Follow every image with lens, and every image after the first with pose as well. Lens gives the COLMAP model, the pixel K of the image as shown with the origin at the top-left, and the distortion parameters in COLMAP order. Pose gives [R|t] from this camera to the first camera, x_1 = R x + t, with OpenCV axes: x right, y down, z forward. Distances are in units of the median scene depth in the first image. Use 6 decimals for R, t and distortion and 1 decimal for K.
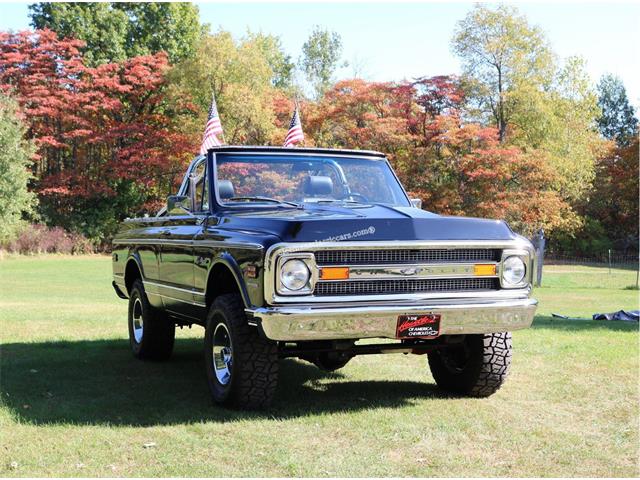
lens RADIAL K [[904.1, 0, 295.6], [0, 904.1, 265.6], [0, 0, 1]] dist [-0.099074, 0.015304]
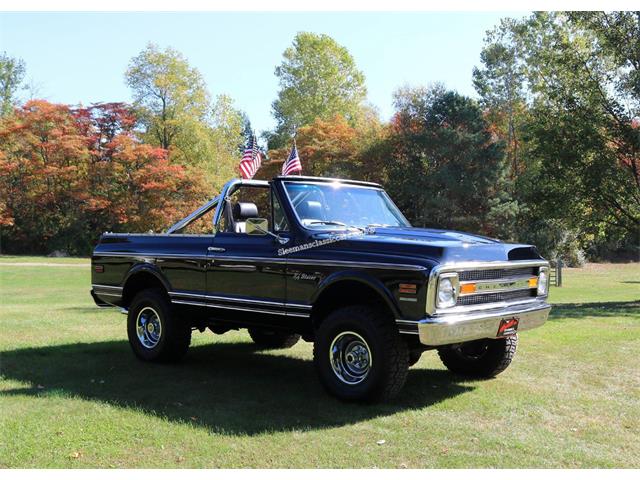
lens RADIAL K [[739.9, 0, 320.0], [0, 739.9, 258.2], [0, 0, 1]] dist [-0.108914, -0.022893]
pose [[0.902045, -0.001894, 0.431637, -0.488309], [0.003172, 0.999992, -0.002241, -0.026910], [-0.431630, 0.003390, 0.902045, 0.142058]]
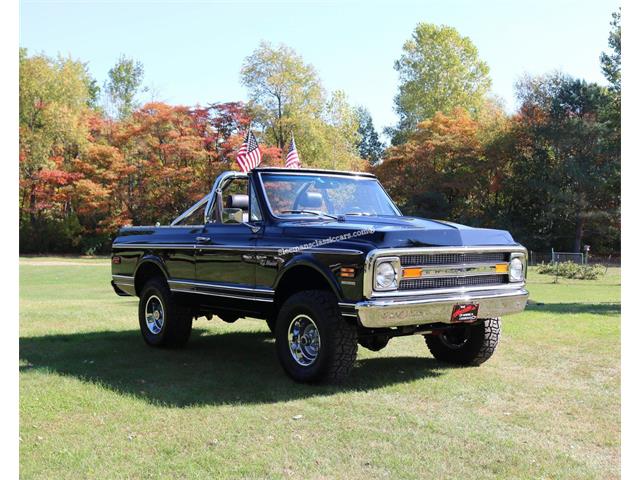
lens RADIAL K [[760.3, 0, 326.9], [0, 760.3, 259.6], [0, 0, 1]] dist [-0.102572, 0.025342]
pose [[0.957478, -0.009014, 0.288365, -0.317928], [0.009677, 0.999953, -0.000876, -0.008830], [-0.288344, 0.003629, 0.957520, 0.012719]]
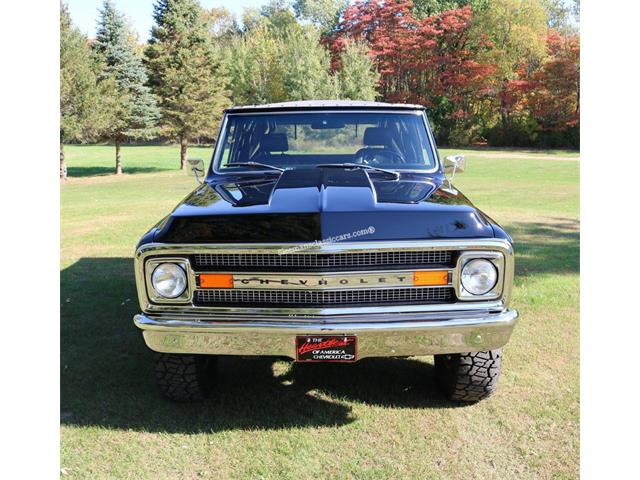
lens RADIAL K [[588.4, 0, 322.3], [0, 588.4, 249.0], [0, 0, 1]] dist [-0.110544, 0.006787]
pose [[0.922964, 0.061063, -0.380011, 0.281873], [0.001557, 0.986734, 0.162336, -0.090426], [0.384882, -0.150422, 0.910625, 0.466605]]
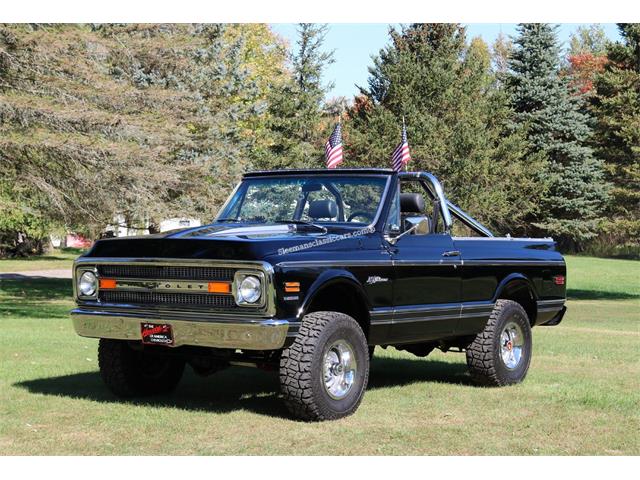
lens RADIAL K [[1247.0, 0, 380.6], [0, 1247.0, 240.4], [0, 0, 1]] dist [-0.052036, 0.008717]
pose [[0.579637, 0.005084, -0.814859, 1.365733], [-0.041111, 0.998890, -0.023012, -0.022380], [0.813837, 0.046838, 0.579202, 0.273568]]
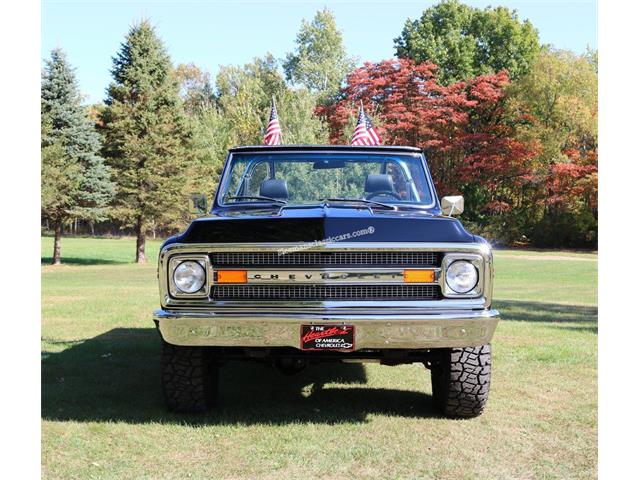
lens RADIAL K [[780.7, 0, 344.4], [0, 780.7, 238.4], [0, 0, 1]] dist [-0.092227, 0.008271]
pose [[0.935997, 0.006909, -0.351939, 0.369207], [-0.015008, 0.999682, -0.020289, -0.014089], [0.351687, 0.024272, 0.935803, 0.236714]]
